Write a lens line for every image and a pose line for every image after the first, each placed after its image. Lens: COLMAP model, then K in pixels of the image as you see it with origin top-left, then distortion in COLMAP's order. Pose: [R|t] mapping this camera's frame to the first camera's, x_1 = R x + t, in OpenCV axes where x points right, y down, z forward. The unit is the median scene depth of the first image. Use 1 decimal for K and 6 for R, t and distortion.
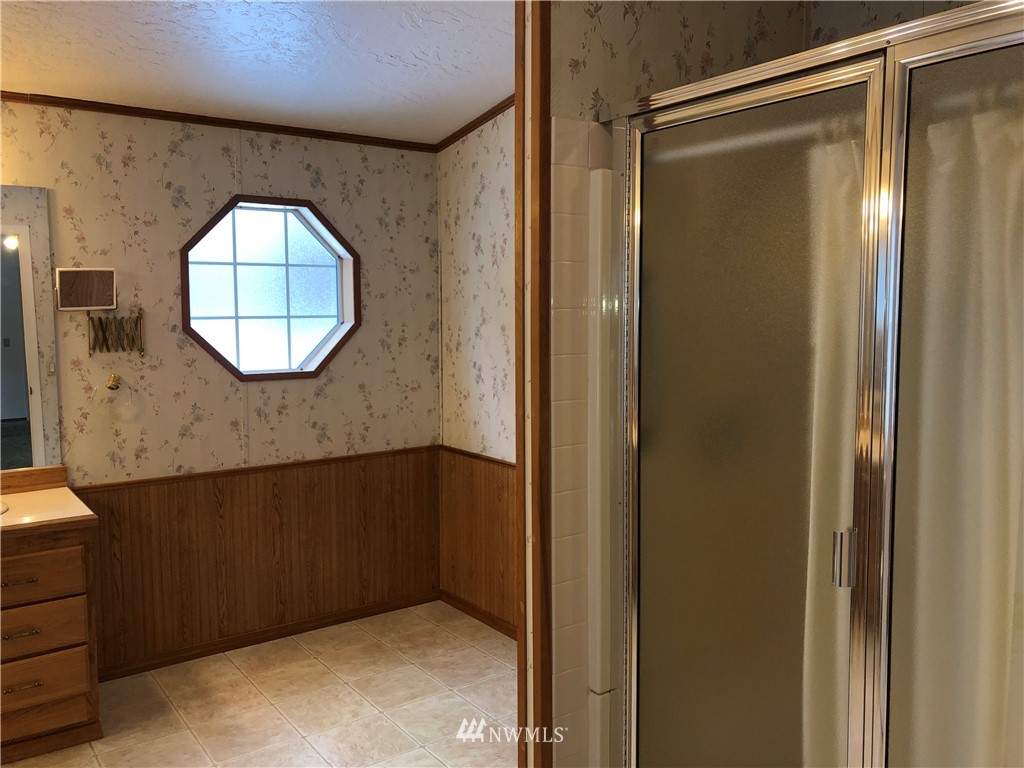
lens RADIAL K [[863.3, 0, 513.9], [0, 863.3, 376.6], [0, 0, 1]] dist [0.041623, -0.008305]
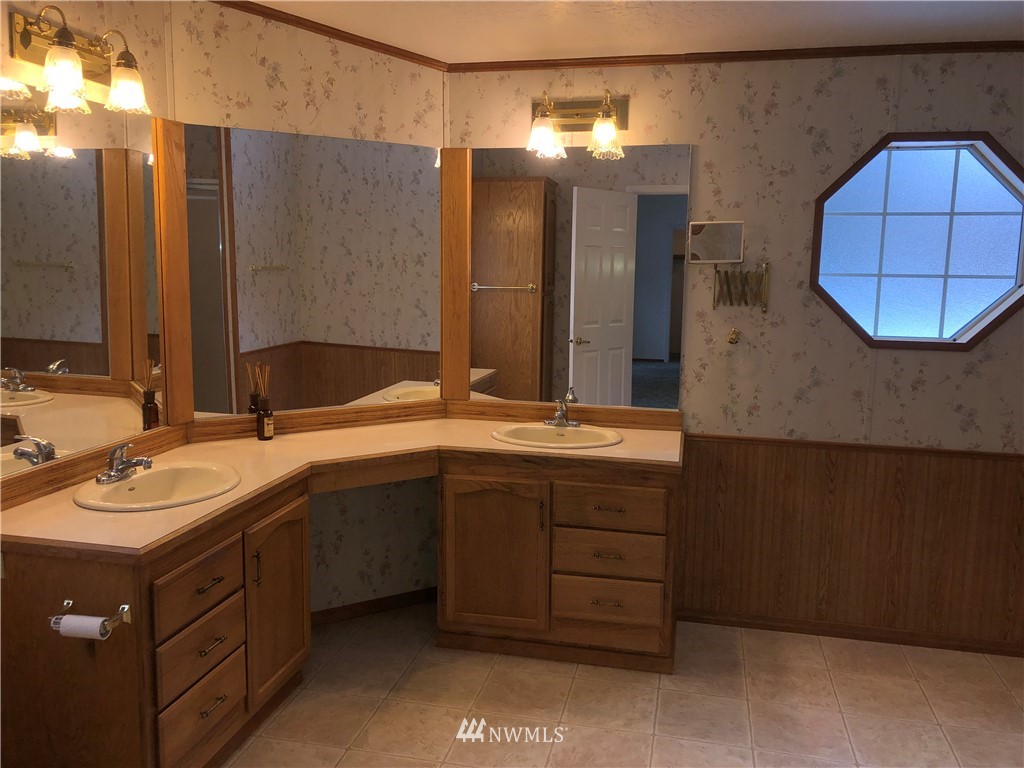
lens RADIAL K [[863.3, 0, 513.9], [0, 863.3, 376.6], [0, 0, 1]] dist [0.041623, -0.008305]
pose [[0.665365, 0.119261, -0.736931, 0.108909], [-0.083131, 0.992854, 0.085621, -0.011471], [0.741875, 0.004292, 0.670524, 0.142750]]
